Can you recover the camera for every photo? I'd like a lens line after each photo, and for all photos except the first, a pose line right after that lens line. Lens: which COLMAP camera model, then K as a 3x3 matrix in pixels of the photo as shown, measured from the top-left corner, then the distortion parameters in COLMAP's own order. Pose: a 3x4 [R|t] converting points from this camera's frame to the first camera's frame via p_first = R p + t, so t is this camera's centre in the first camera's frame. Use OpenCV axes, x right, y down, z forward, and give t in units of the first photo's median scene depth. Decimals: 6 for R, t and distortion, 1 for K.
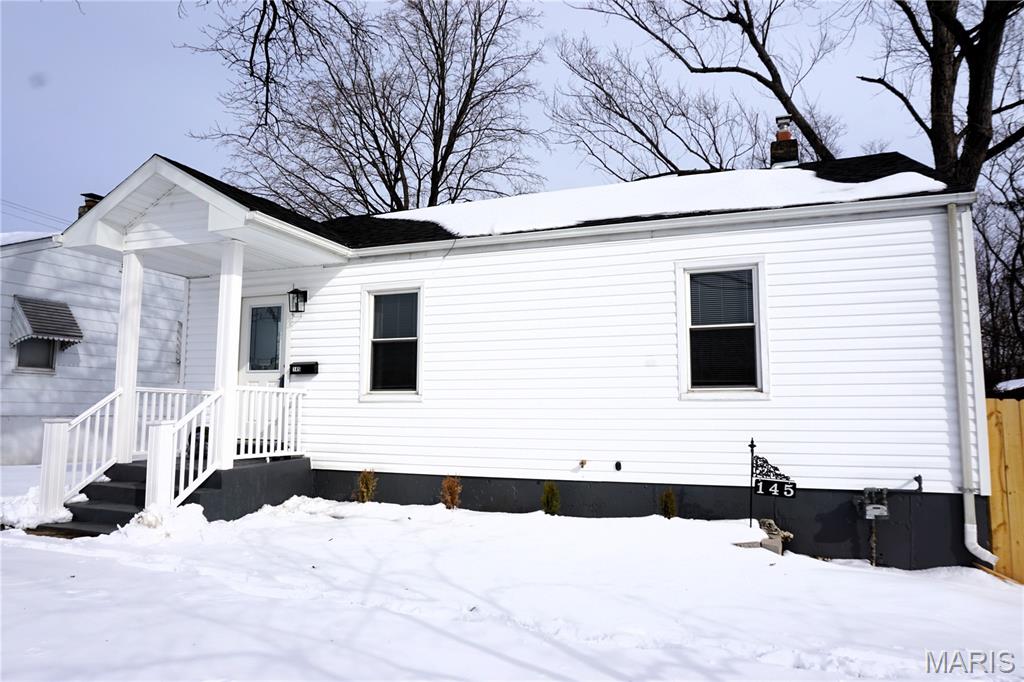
lens RADIAL K [[674.5, 0, 512.7], [0, 674.5, 341.7], [0, 0, 1]] dist [-0.029342, 0.003031]
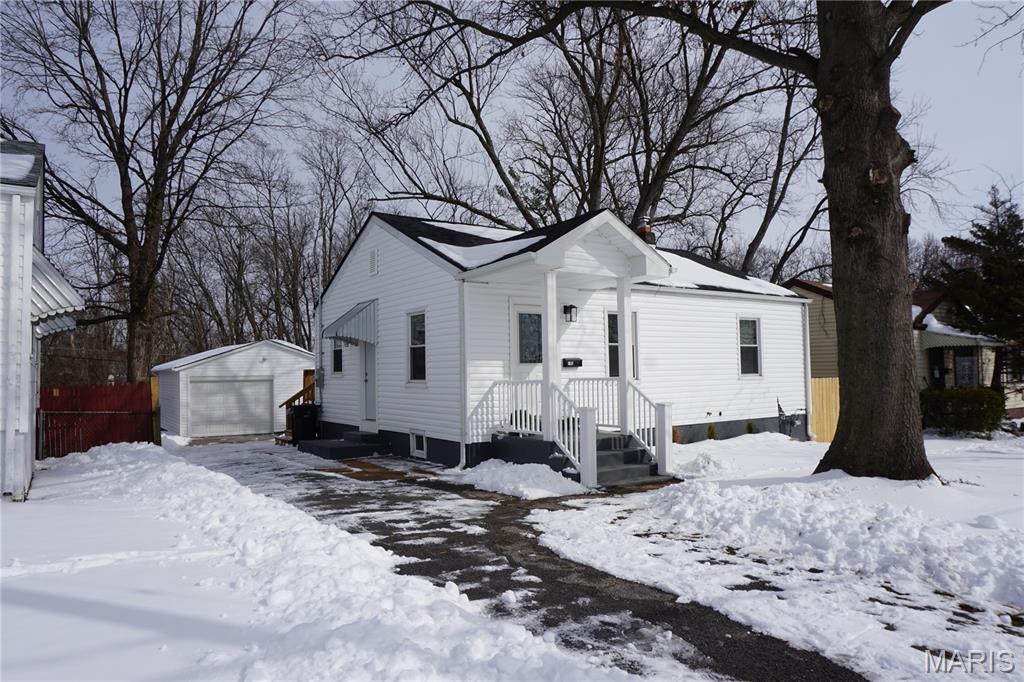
lens RADIAL K [[674.8, 0, 512.0], [0, 674.8, 341.0], [0, 0, 1]] dist [-0.036530, 0.002342]
pose [[0.568650, 0.023734, 0.822237, -1.580110], [-0.061597, 0.998006, 0.013792, -0.017547], [-0.820270, -0.058490, 0.568978, 0.331067]]
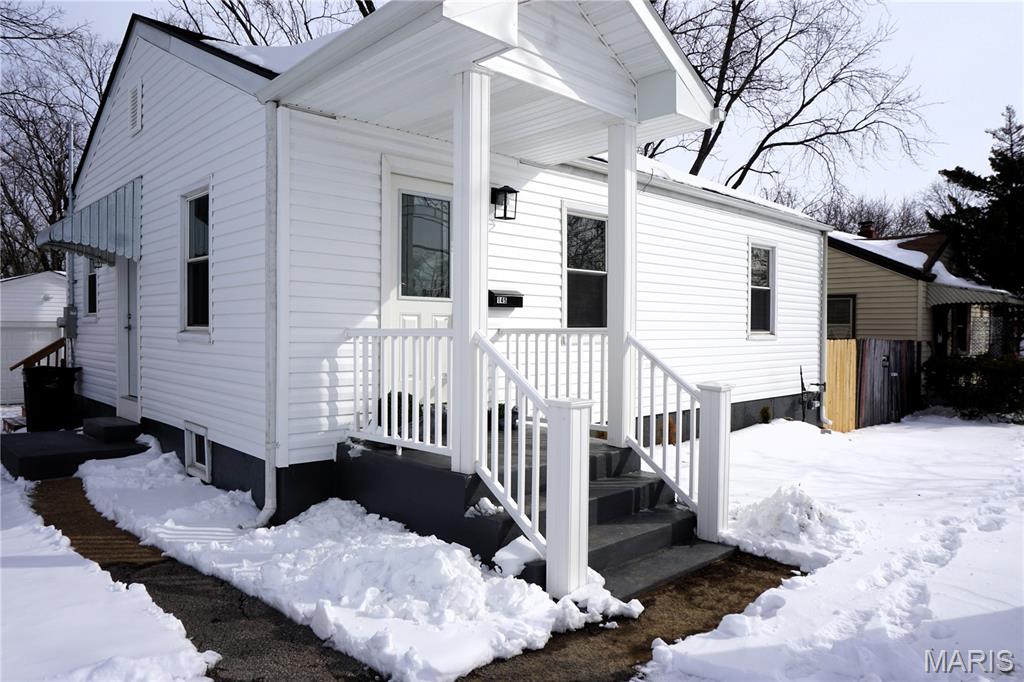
lens RADIAL K [[674.5, 0, 512.7], [0, 674.5, 341.7], [0, 0, 1]] dist [-0.029342, 0.003031]
pose [[0.429255, -0.017672, 0.903010, -0.992143], [-0.092350, 0.993710, 0.063346, 0.039732], [-0.898450, -0.110584, 0.424923, 0.712687]]
